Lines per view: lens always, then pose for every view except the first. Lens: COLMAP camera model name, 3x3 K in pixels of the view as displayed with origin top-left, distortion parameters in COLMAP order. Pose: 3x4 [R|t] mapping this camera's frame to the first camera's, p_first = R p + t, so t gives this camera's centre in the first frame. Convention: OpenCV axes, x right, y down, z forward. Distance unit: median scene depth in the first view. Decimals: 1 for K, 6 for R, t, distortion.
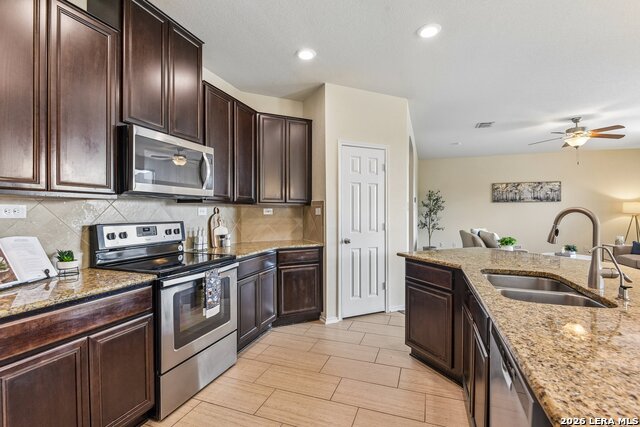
lens RADIAL K [[302.0, 0, 320.2], [0, 302.0, 215.5], [0, 0, 1]] dist [-0.002130, -0.000967]
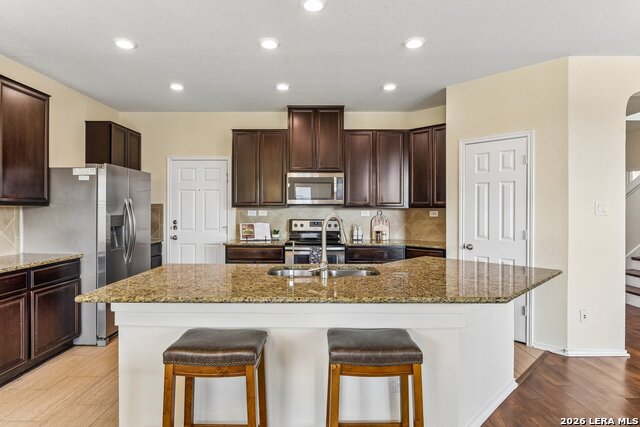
lens RADIAL K [[354.5, 0, 323.7], [0, 354.5, 213.1], [0, 0, 1]] dist [-0.003680, -0.000854]
pose [[0.340445, 0.006846, -0.940240, 1.223176], [-0.016610, 0.999861, 0.001266, -0.016023], [0.940118, 0.015186, 0.340511, 0.264115]]
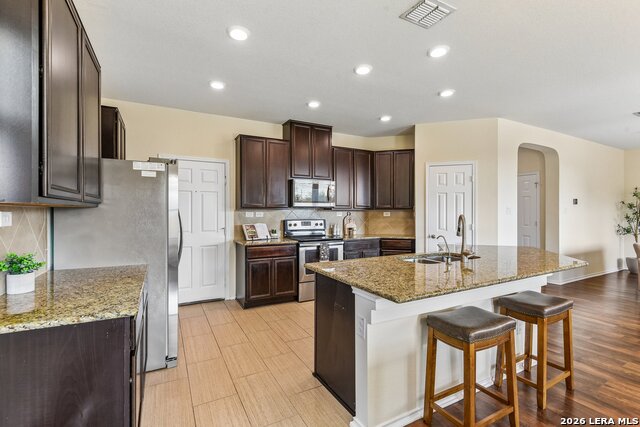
lens RADIAL K [[290.5, 0, 320.0], [0, 290.5, 213.5], [0, 0, 1]] dist [0.002024, -0.000412]
pose [[0.747618, 0.001890, -0.664126, 0.732074], [-0.008932, 0.999934, -0.007209, -0.004829], [0.664069, 0.011322, 0.747586, -0.401897]]
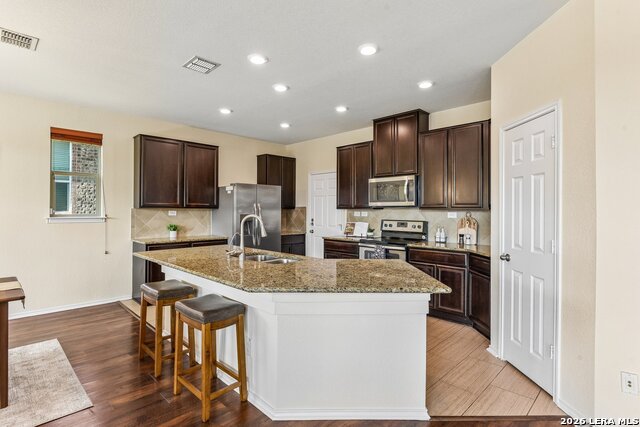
lens RADIAL K [[322.6, 0, 320.0], [0, 322.6, 213.5], [0, 0, 1]] dist [-0.001337, -0.000479]
pose [[-0.421874, 0.005346, -0.906639, 1.279649], [-0.019130, 0.999708, 0.014796, -0.034513], [0.906453, 0.023586, -0.421648, 1.170507]]
